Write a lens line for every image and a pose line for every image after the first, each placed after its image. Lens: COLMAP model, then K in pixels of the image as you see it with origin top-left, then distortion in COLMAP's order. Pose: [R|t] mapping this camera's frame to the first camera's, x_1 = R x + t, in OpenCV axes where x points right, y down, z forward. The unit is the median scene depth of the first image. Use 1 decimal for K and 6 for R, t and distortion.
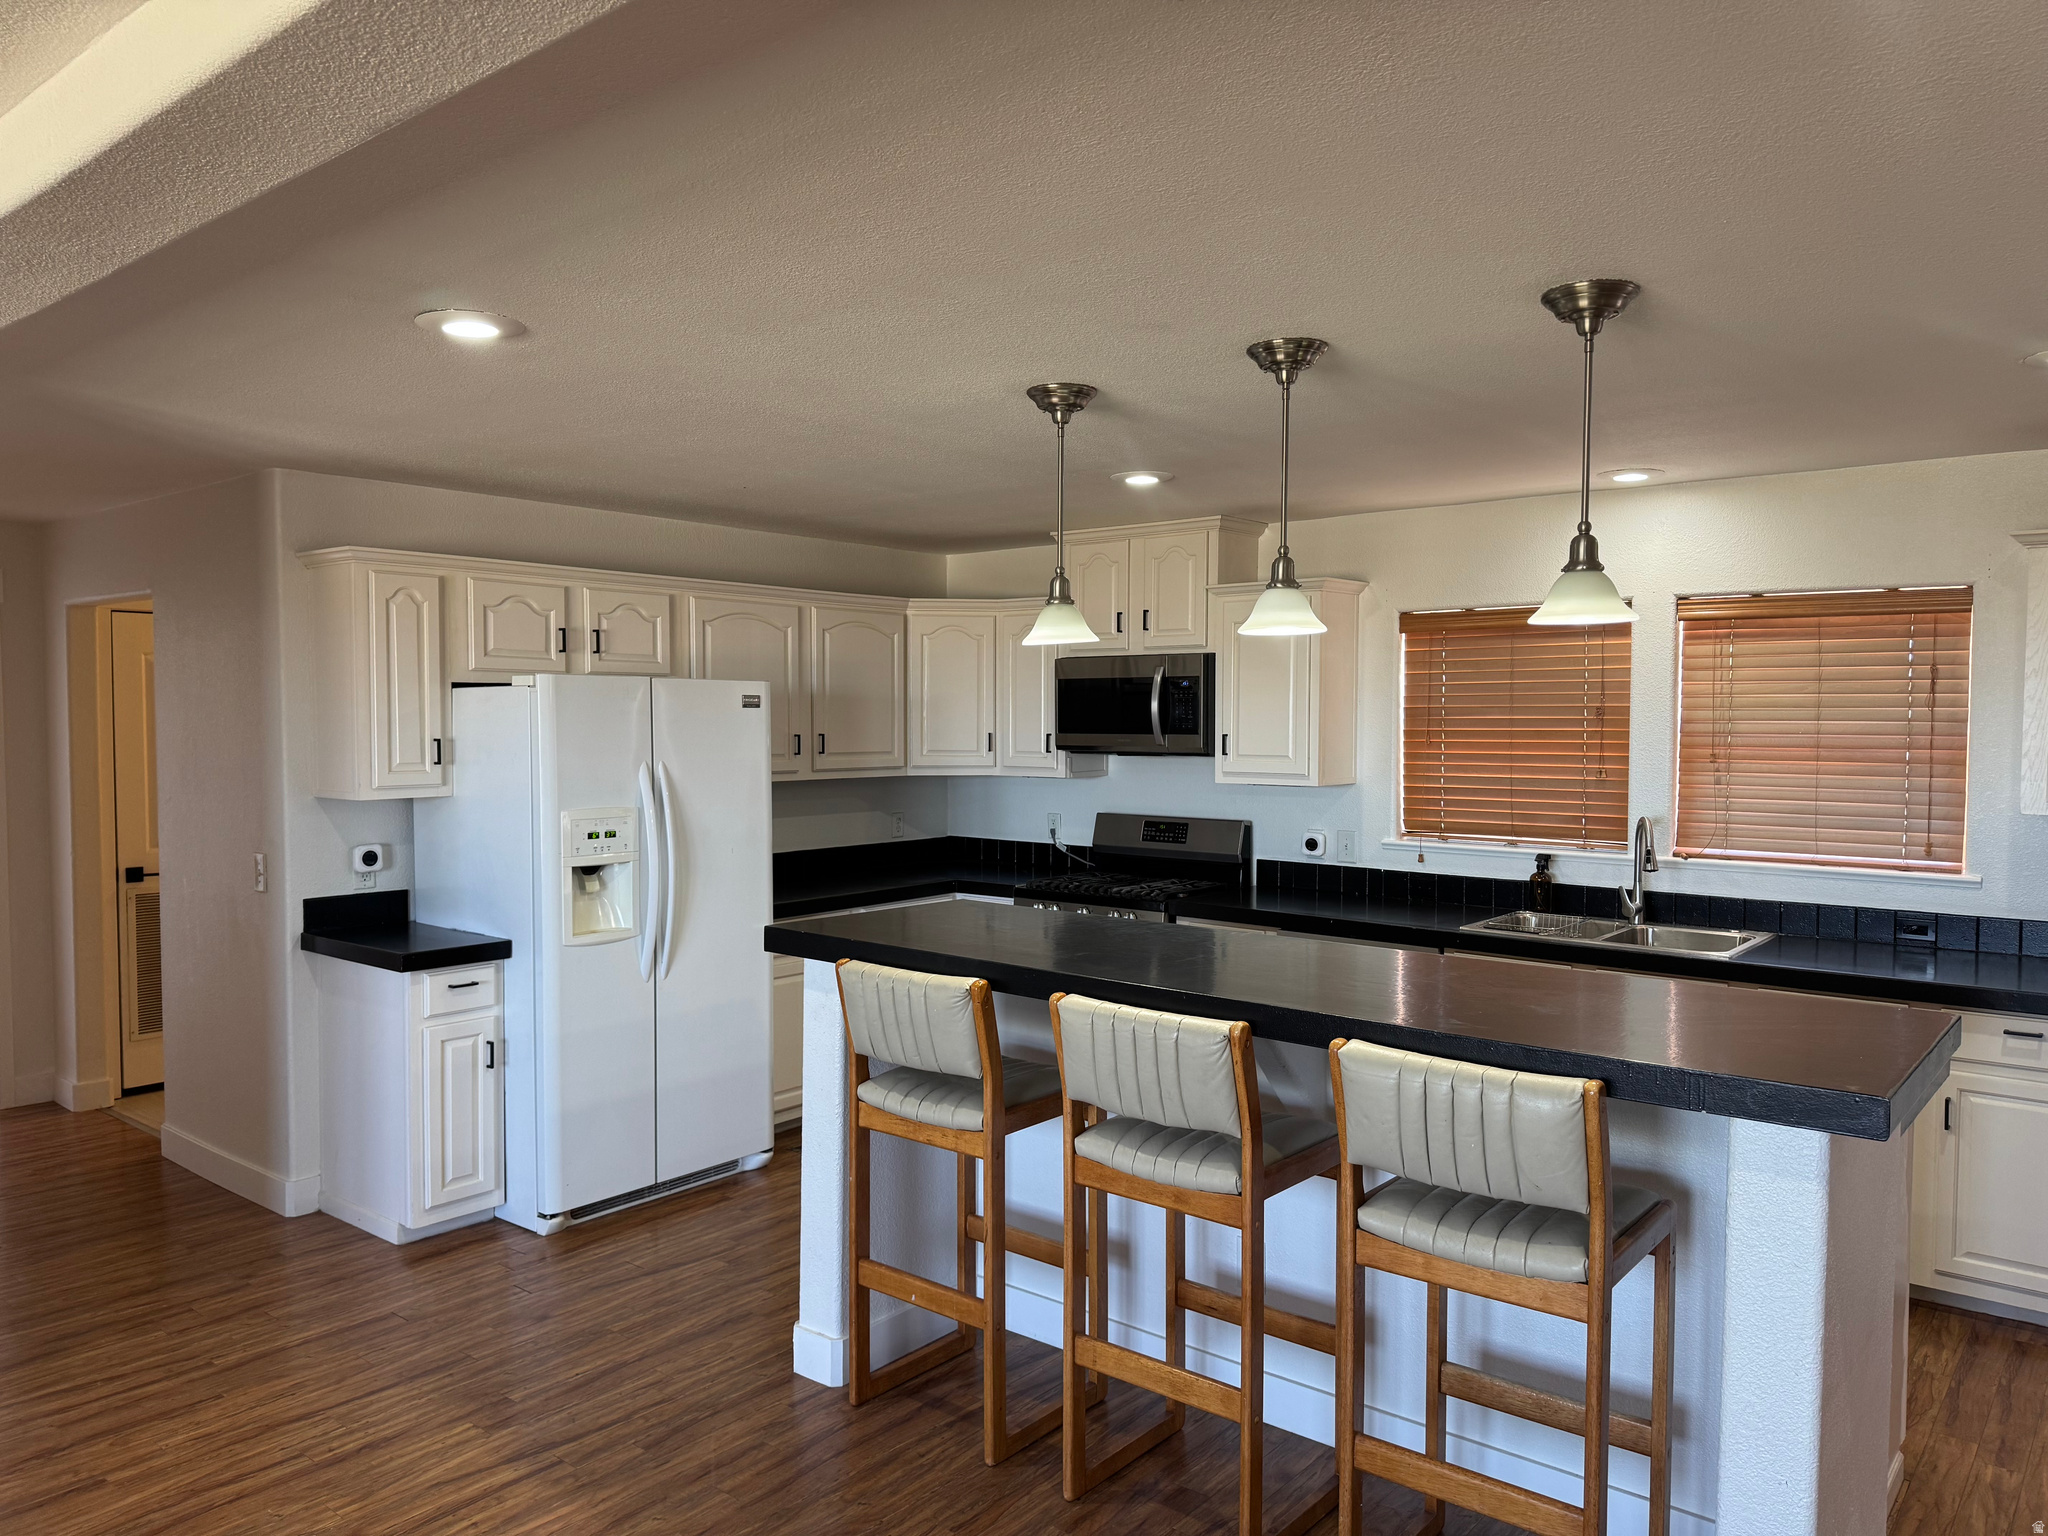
lens RADIAL K [[1441.1, 0, 1025.8], [0, 1441.1, 769.1], [0, 0, 1]] dist [0.052744, -0.051567]
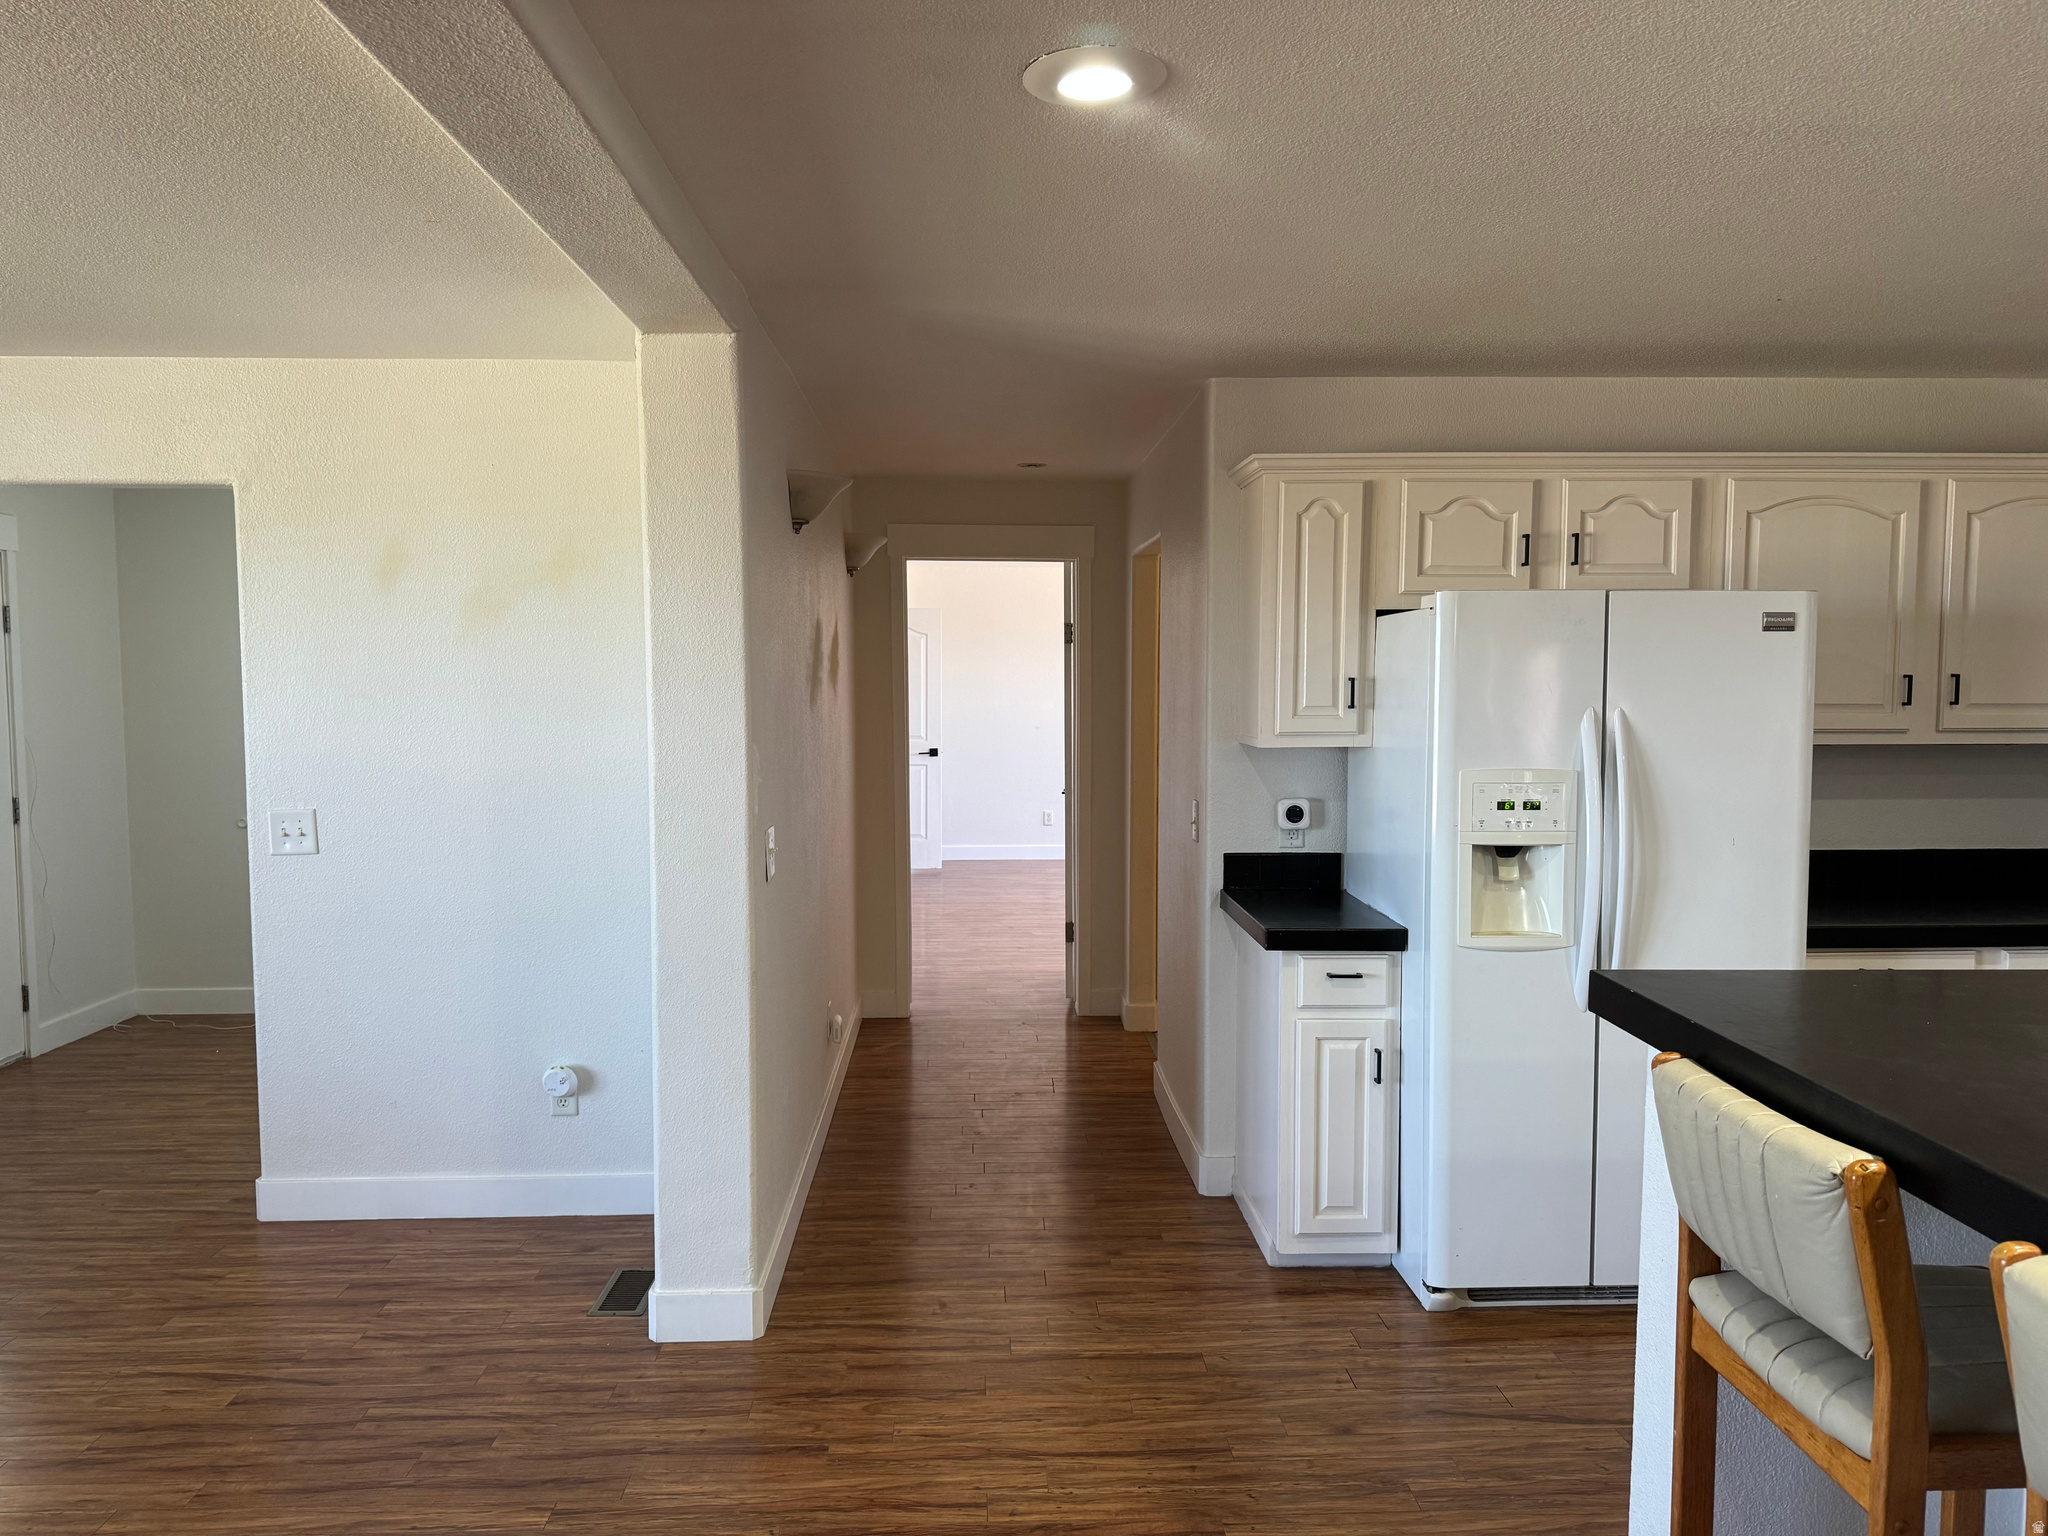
lens RADIAL K [[1441.1, 0, 1018.2], [0, 1441.1, 769.5], [0, 0, 1]] dist [0.052744, -0.051567]
pose [[0.665284, 0.047674, -0.745067, 0.089054], [-0.024399, 0.998814, 0.042123, 0.001866], [0.746192, -0.009845, 0.665658, 0.305896]]
